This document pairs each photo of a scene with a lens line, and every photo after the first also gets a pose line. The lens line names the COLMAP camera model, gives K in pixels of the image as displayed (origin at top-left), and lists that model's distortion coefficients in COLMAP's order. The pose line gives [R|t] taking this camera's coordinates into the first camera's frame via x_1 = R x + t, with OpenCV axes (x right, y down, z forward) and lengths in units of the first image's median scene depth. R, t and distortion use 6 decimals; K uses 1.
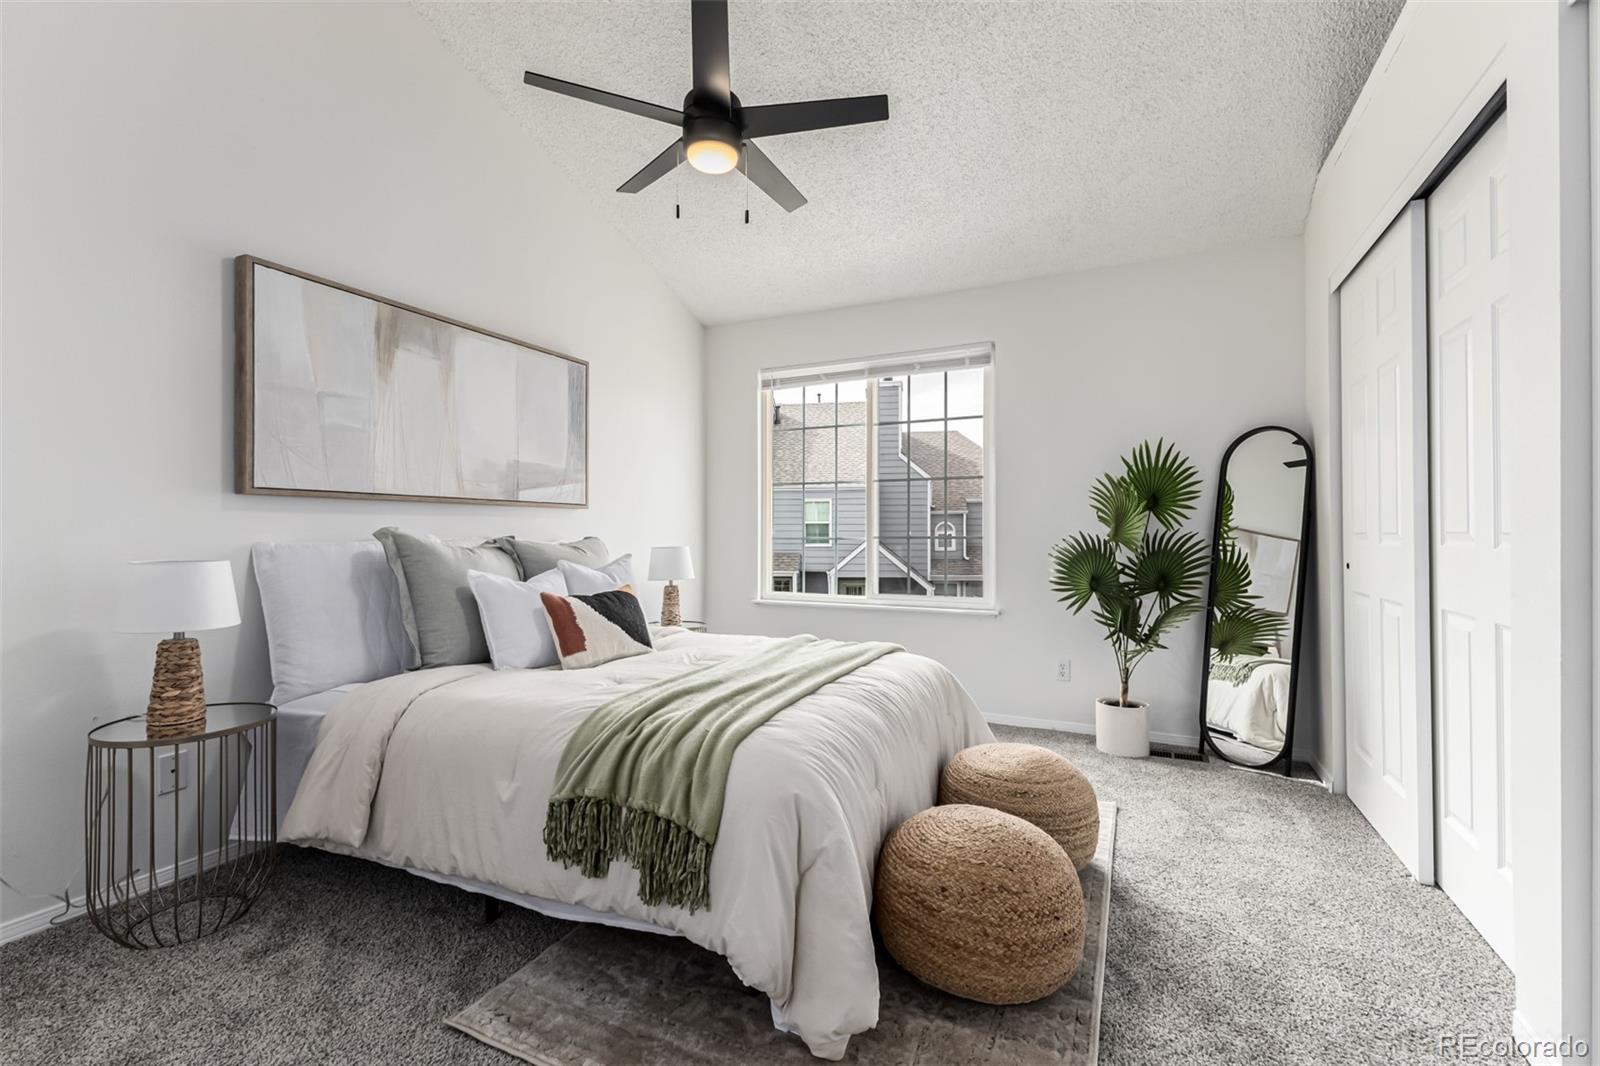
lens RADIAL K [[687.1, 0, 801.2], [0, 687.1, 530.8], [0, 0, 1]] dist [0.001619, -0.000005]
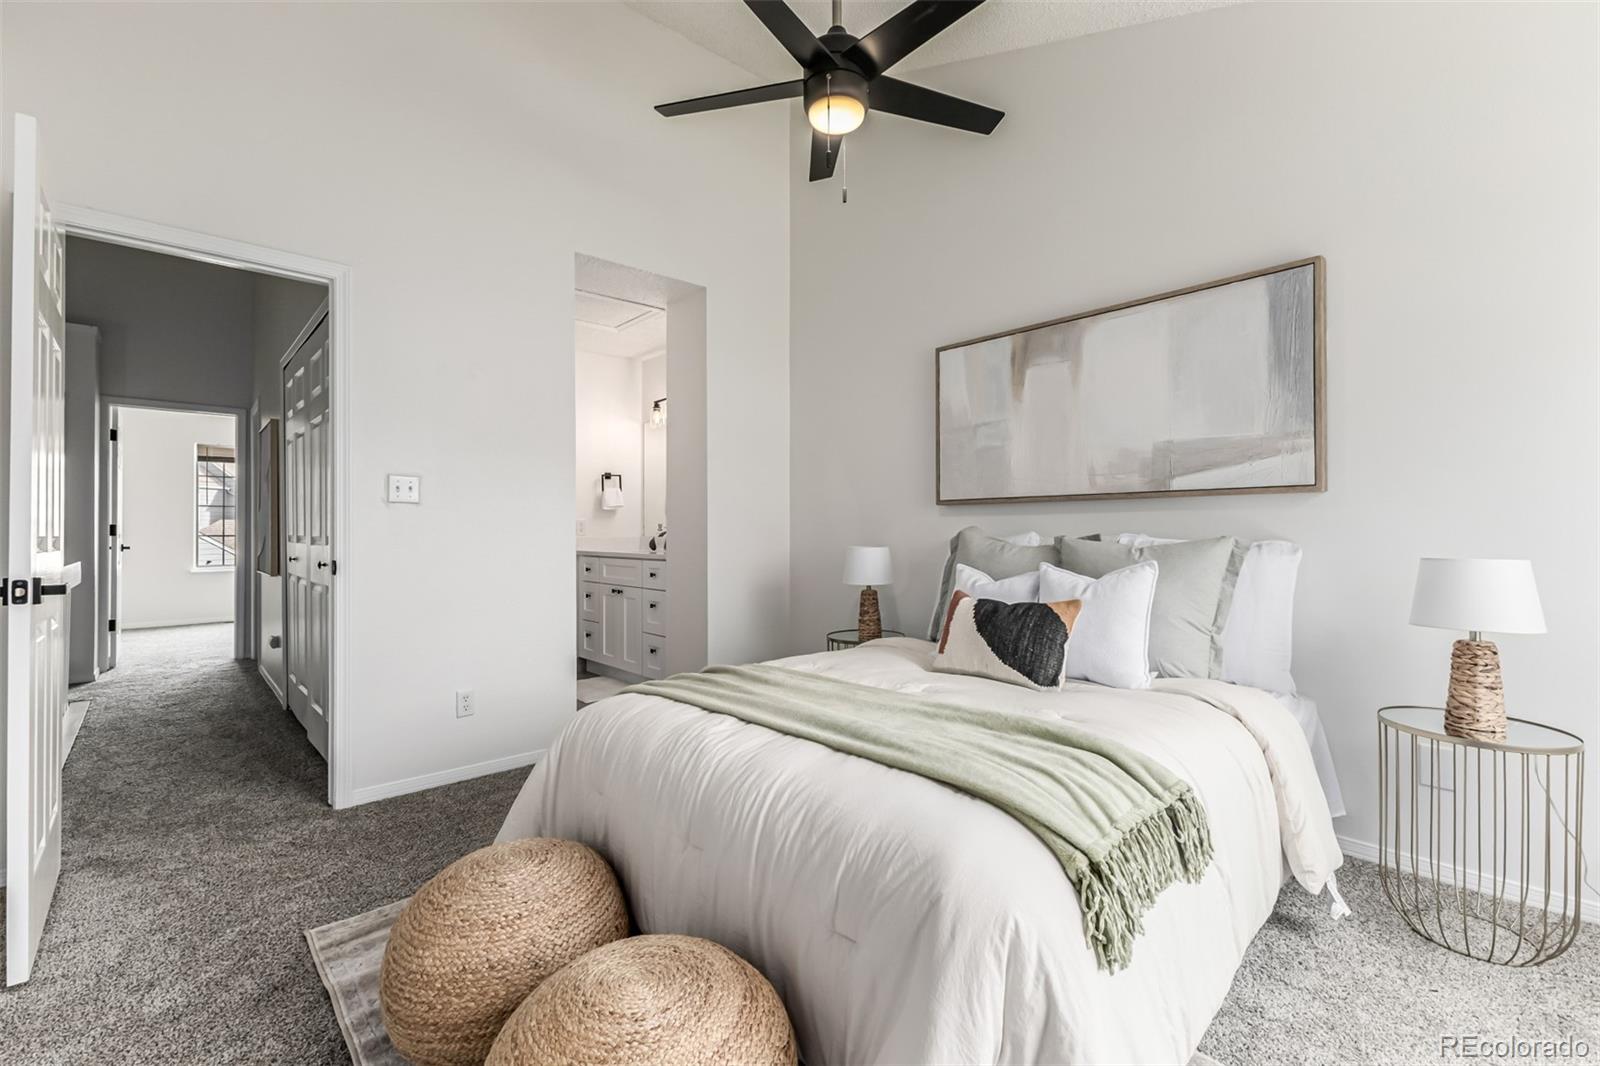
lens RADIAL K [[698.2, 0, 802.9], [0, 698.2, 531.5], [0, 0, 1]] dist [0.013791, 0.000167]
pose [[-0.373911, 0.010740, -0.927402, 0.573805], [0.012941, 0.999896, 0.006362, -0.006517], [0.927374, -0.009623, -0.374011, 0.998901]]
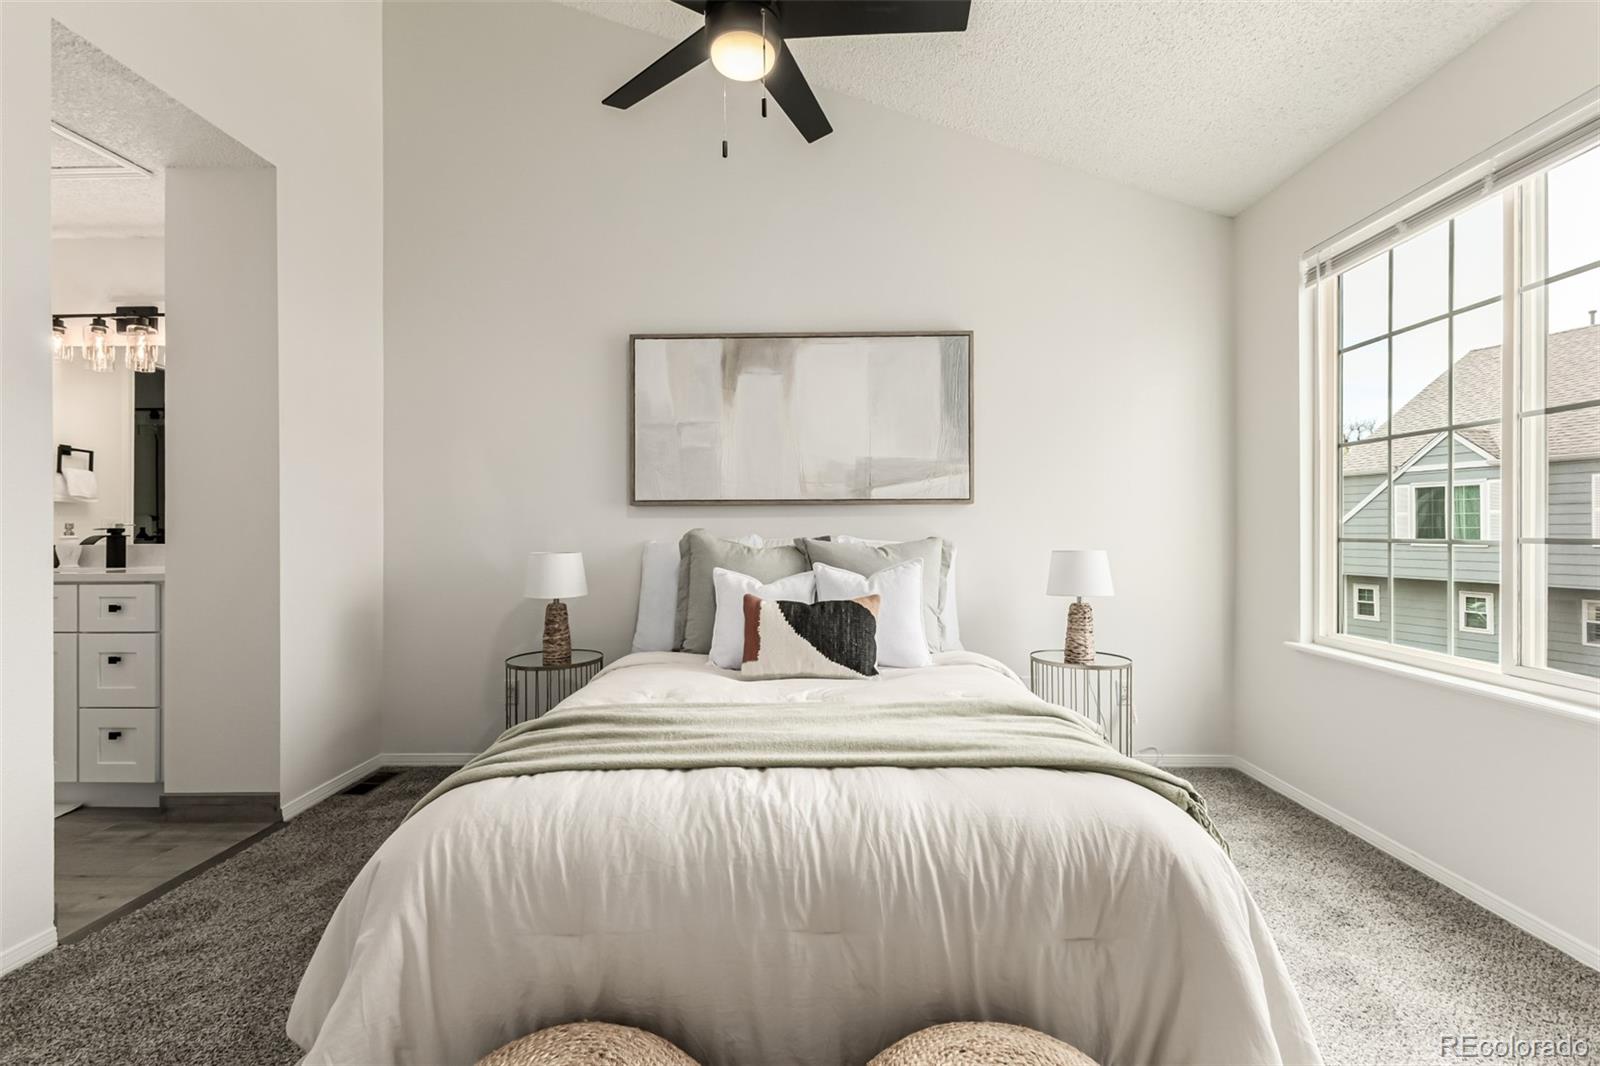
lens RADIAL K [[698.1, 0, 801.3], [0, 698.1, 536.4], [0, 0, 1]] dist [0.005856, 0.000375]
pose [[0.413905, 0.009963, -0.910266, 0.486581], [0.007660, 0.999867, 0.014427, -0.006664], [0.910288, -0.012944, 0.413773, 0.556463]]
